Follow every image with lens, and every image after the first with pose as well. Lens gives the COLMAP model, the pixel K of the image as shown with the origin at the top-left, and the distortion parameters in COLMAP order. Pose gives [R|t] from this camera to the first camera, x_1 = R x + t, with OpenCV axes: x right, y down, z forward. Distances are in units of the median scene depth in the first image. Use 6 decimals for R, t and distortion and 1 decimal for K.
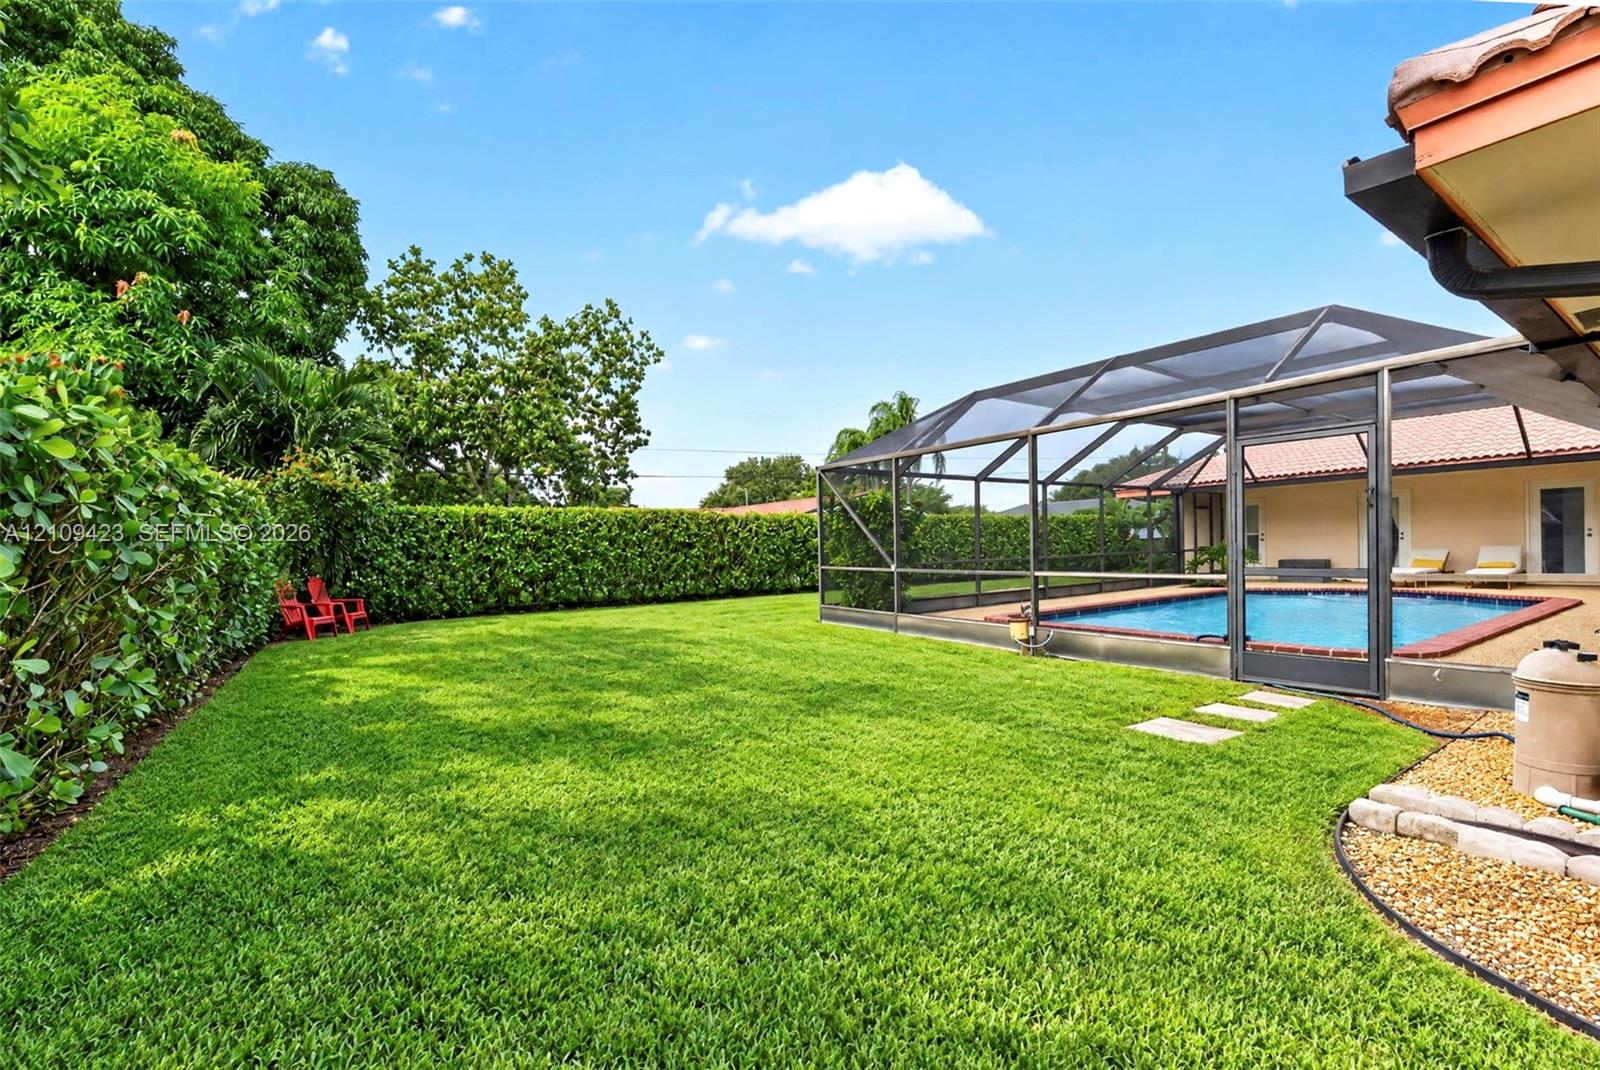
lens RADIAL K [[645.9, 0, 795.8], [0, 645.9, 551.8], [0, 0, 1]] dist [0.001921, 0.000075]
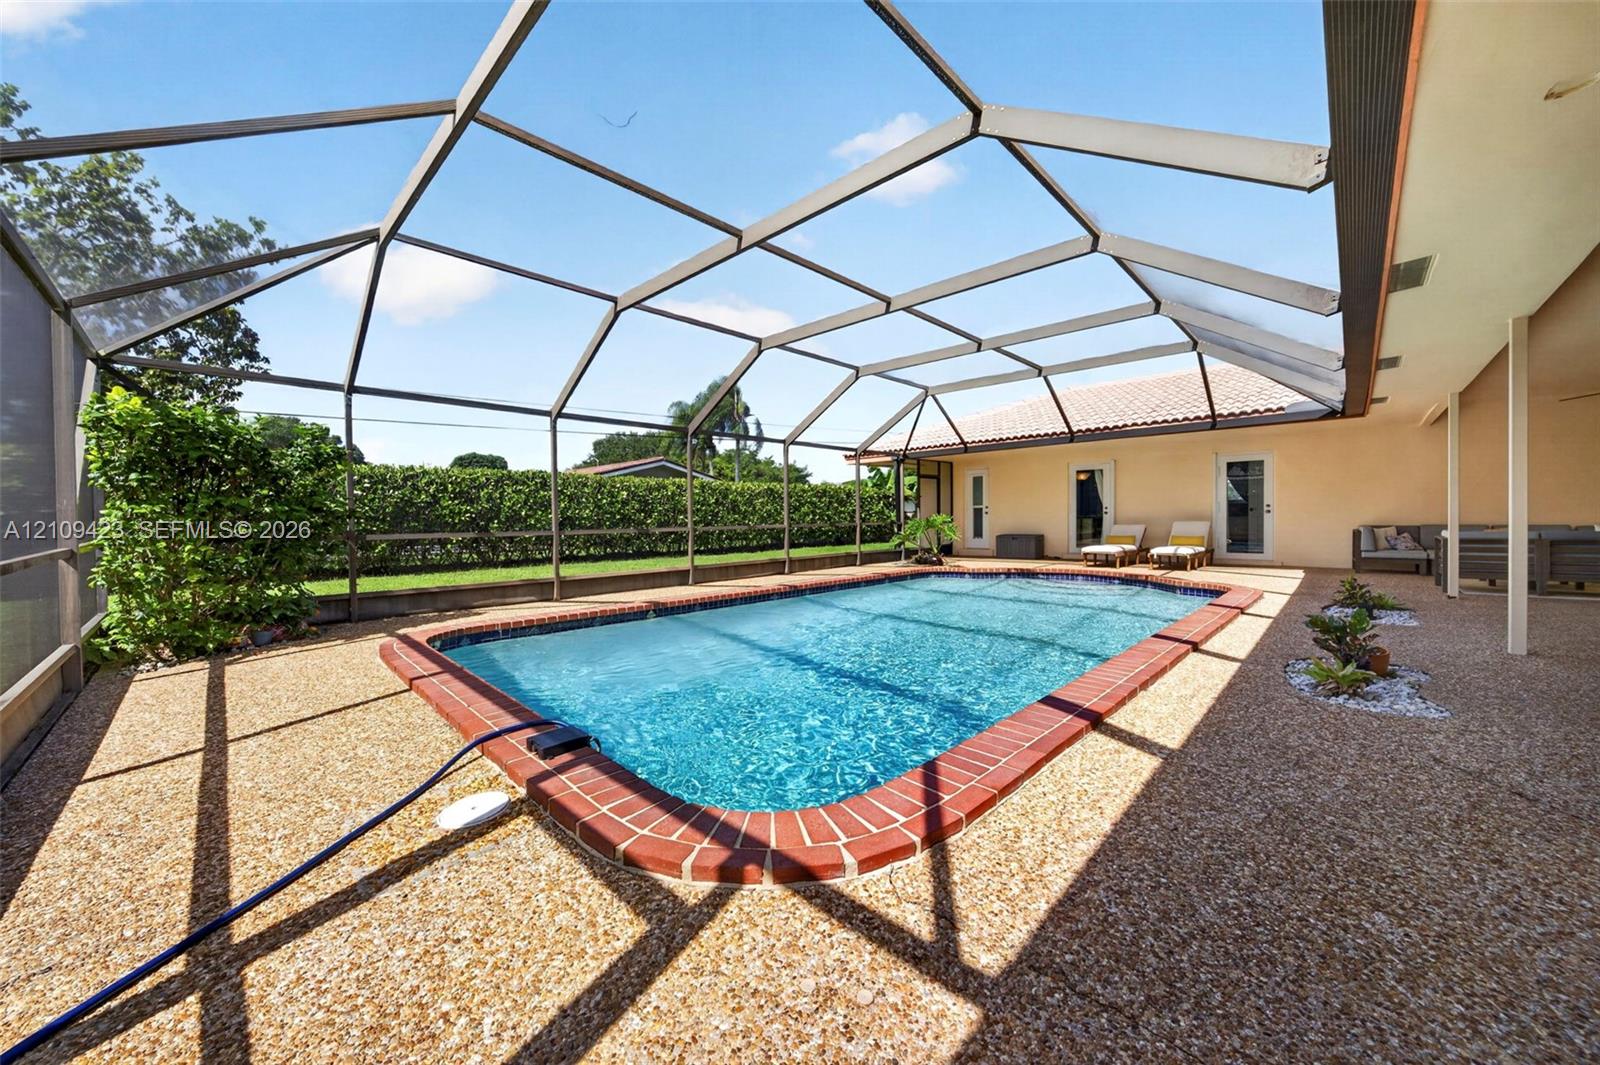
lens RADIAL K [[570.5, 0, 797.3], [0, 570.5, 522.7], [0, 0, 1]] dist [-0.000493, 0.000034]
pose [[0.979292, 0.011794, 0.202107, 0.381767], [-0.013257, 0.999895, 0.005889, -0.004956], [-0.202016, -0.008446, 0.979346, 0.320551]]
